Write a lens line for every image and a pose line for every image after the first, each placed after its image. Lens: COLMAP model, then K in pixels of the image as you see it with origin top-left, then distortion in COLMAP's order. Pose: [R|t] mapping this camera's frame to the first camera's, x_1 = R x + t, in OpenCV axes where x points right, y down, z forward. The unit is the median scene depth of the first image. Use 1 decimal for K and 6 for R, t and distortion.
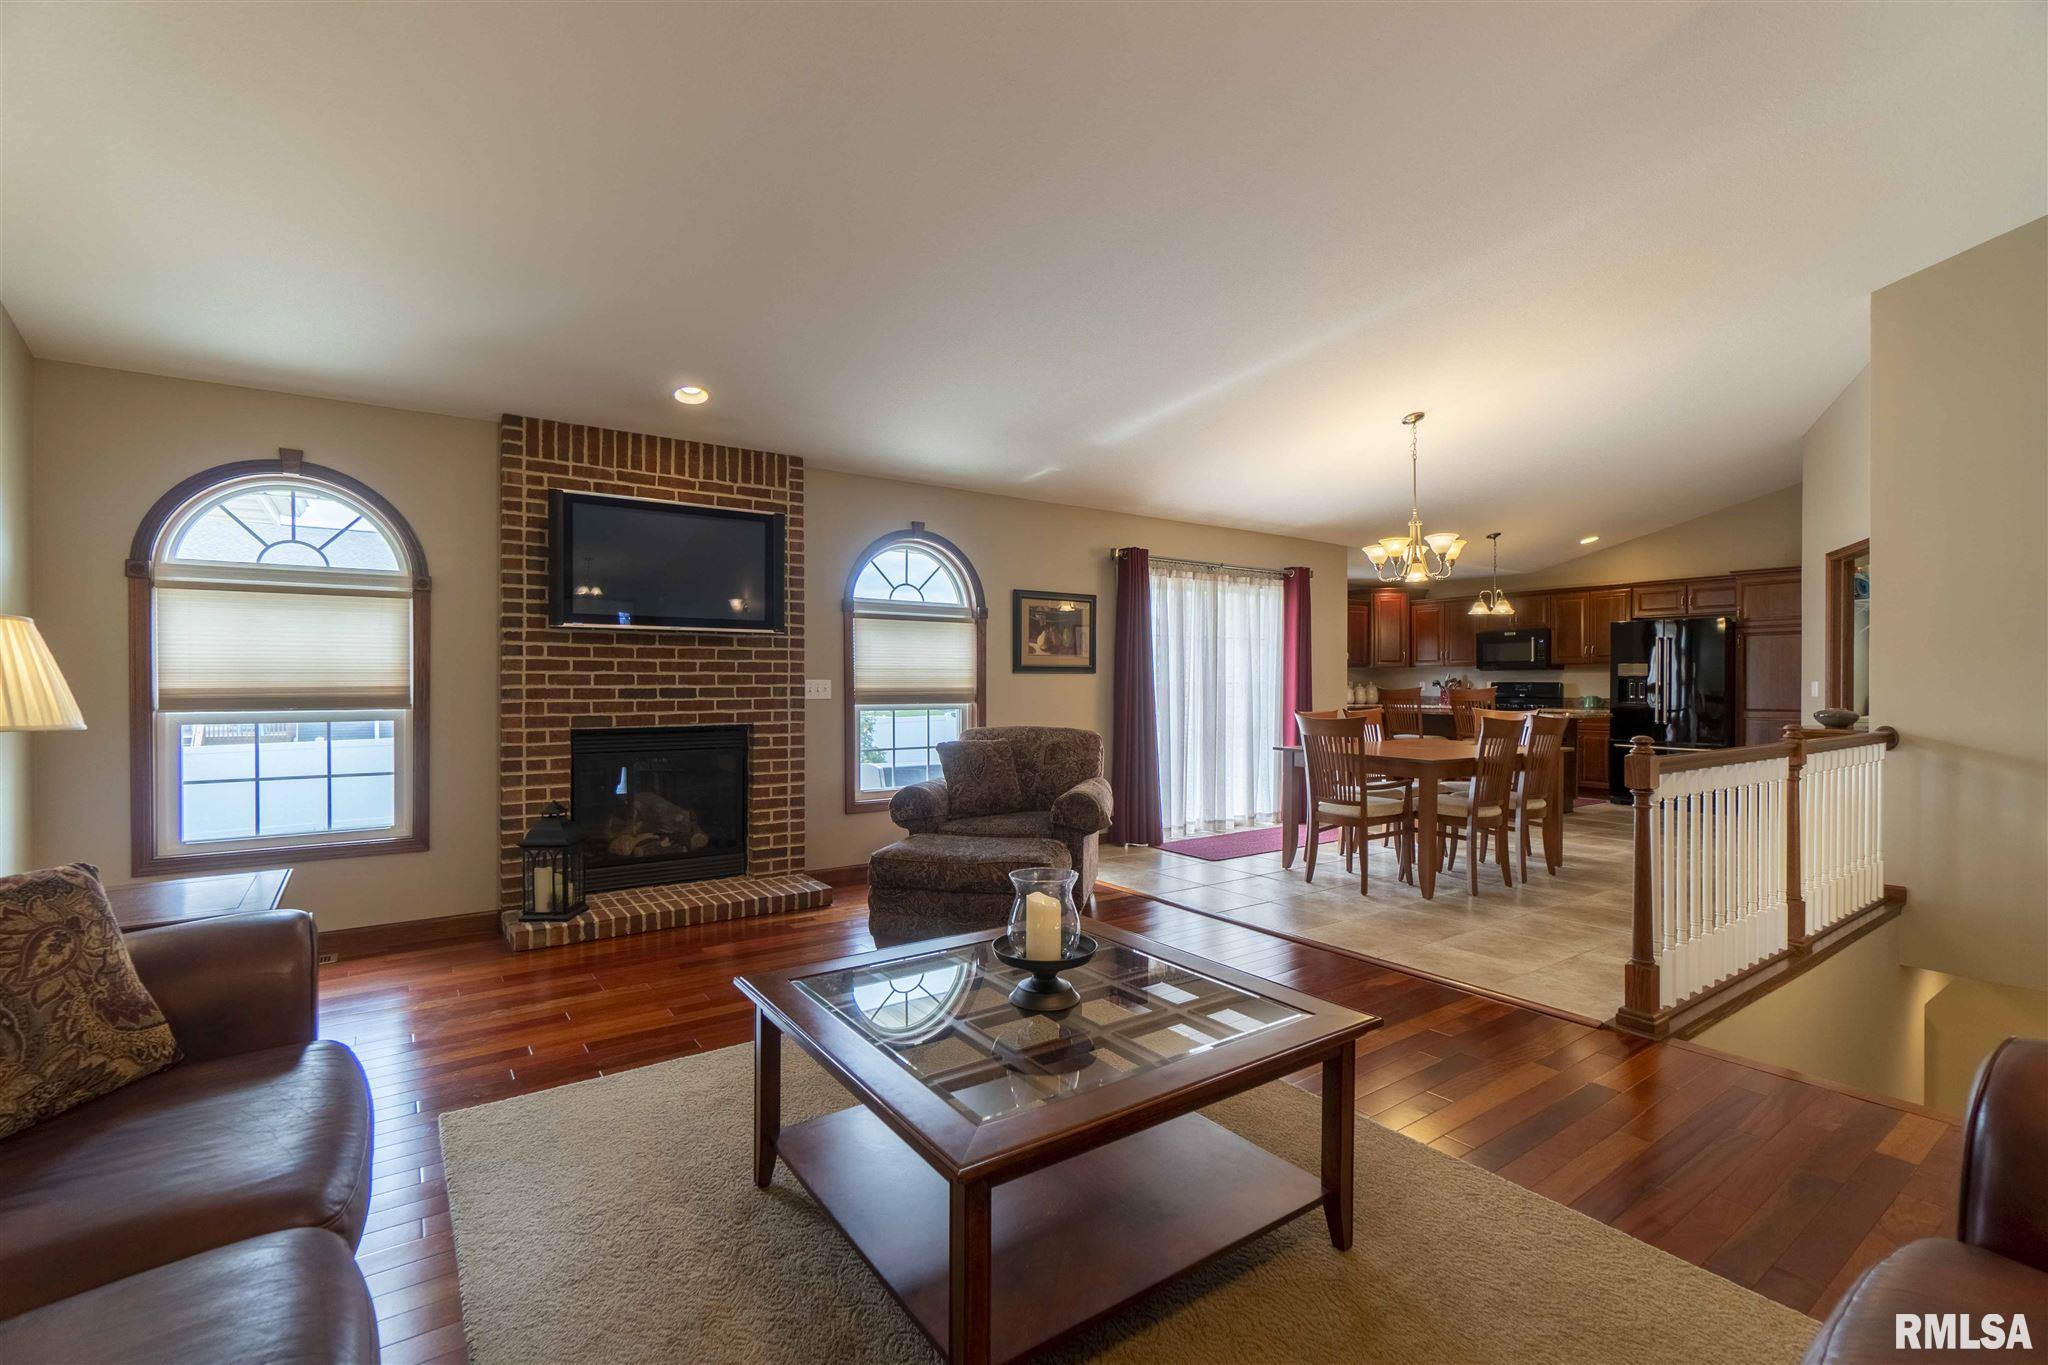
lens RADIAL K [[934.1, 0, 1024.7], [0, 934.1, 684.3], [0, 0, 1]] dist [-0.001462, -0.000339]
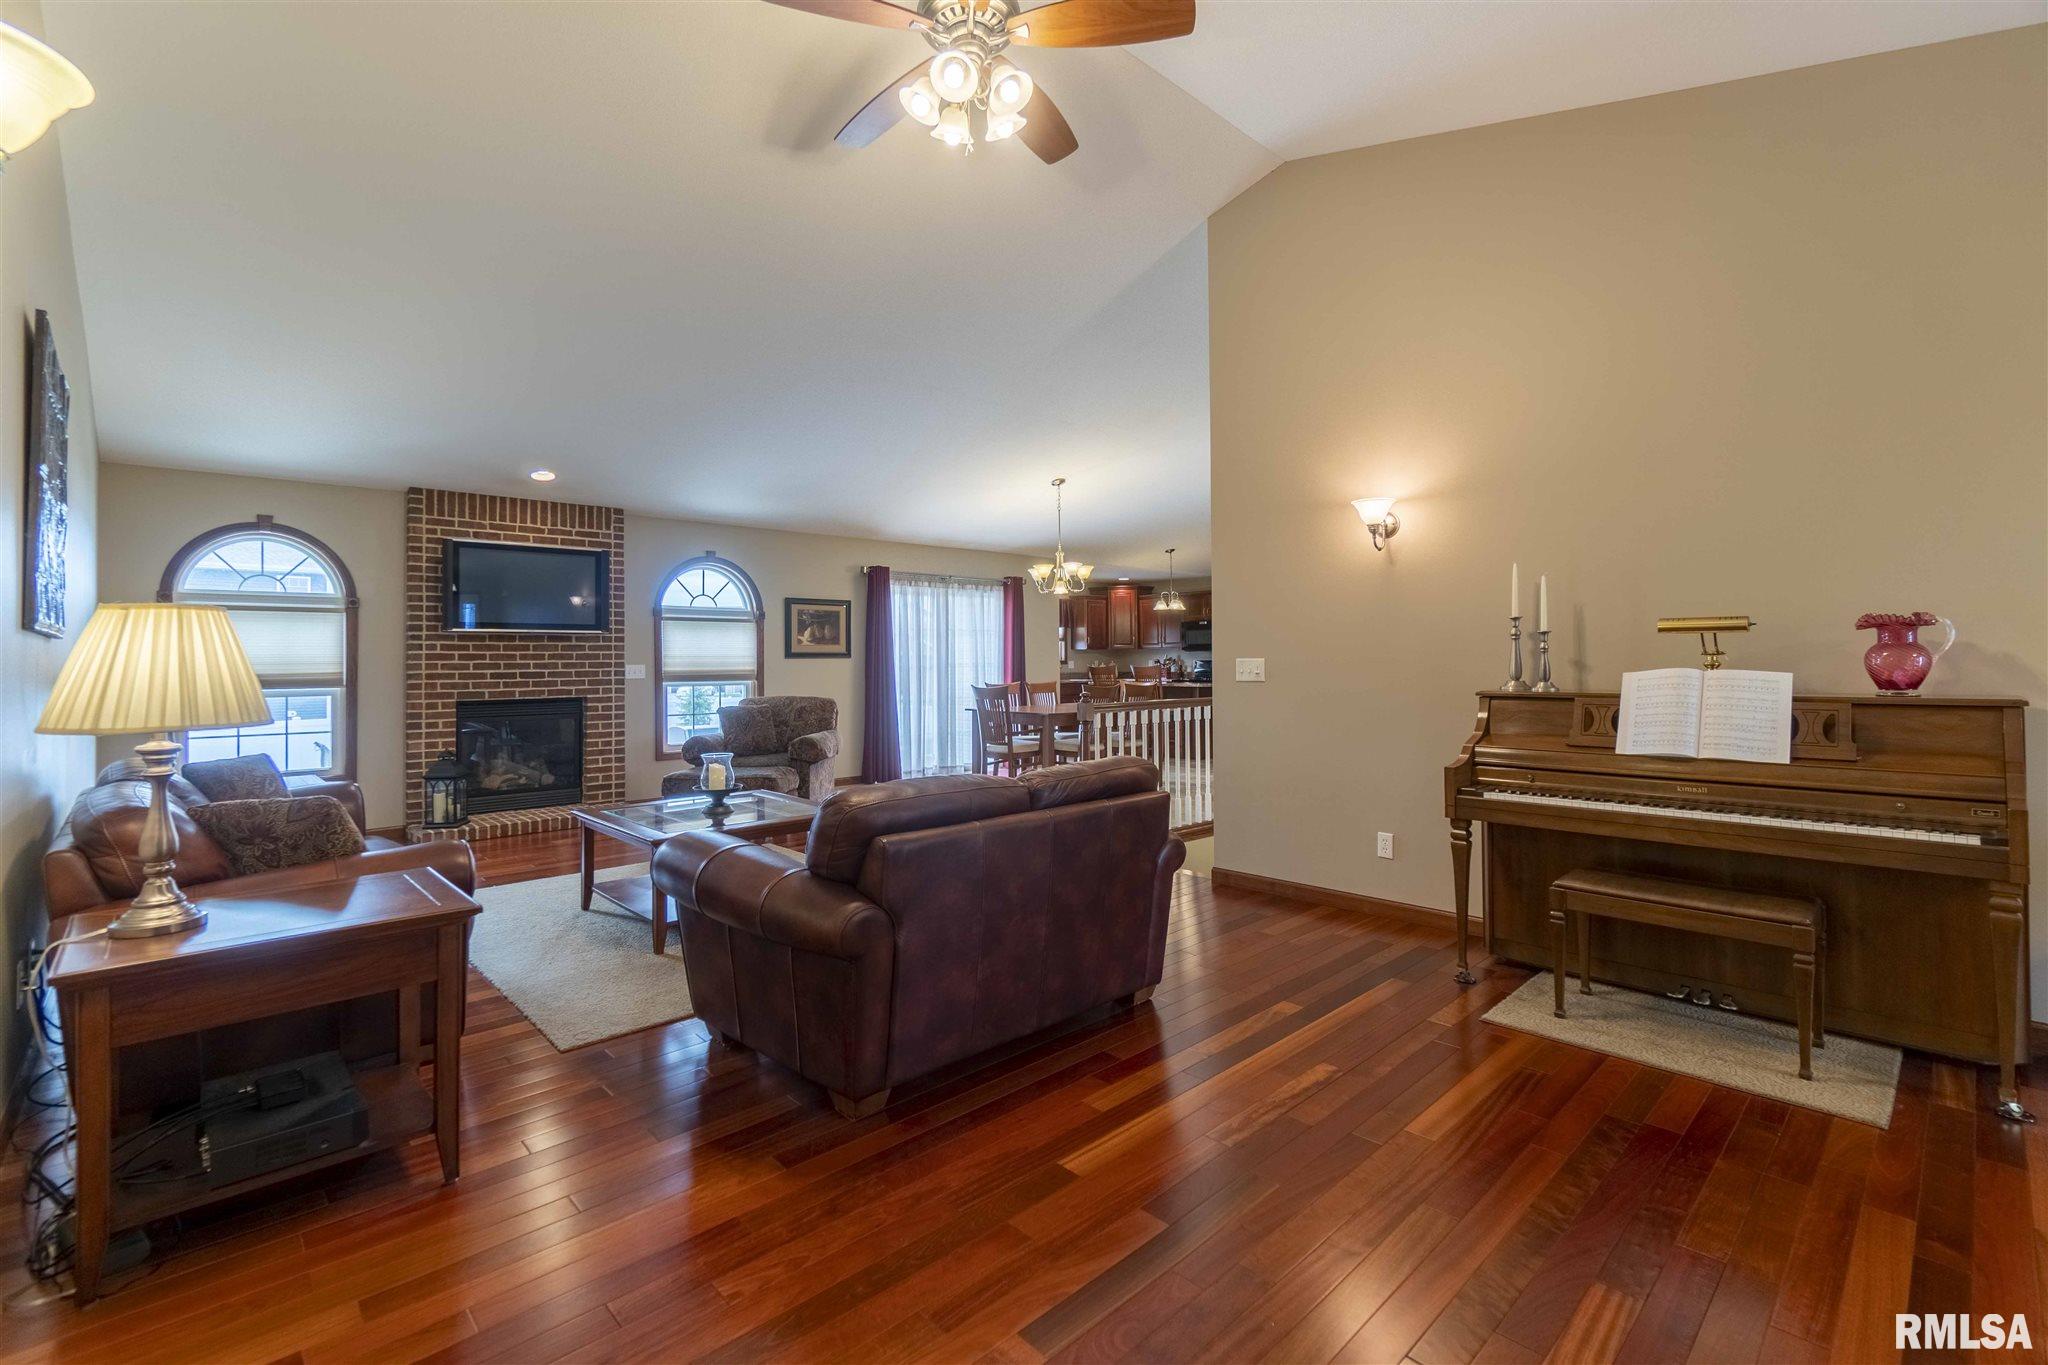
lens RADIAL K [[934.1, 0, 986.3], [0, 934.1, 644.1], [0, 0, 1]] dist [-0.001462, -0.000339]
pose [[0.993640, -0.006880, 0.112389, 0.155431], [0.009309, 0.999734, -0.021107, -0.001614], [-0.112214, 0.022019, 0.993440, -0.486541]]
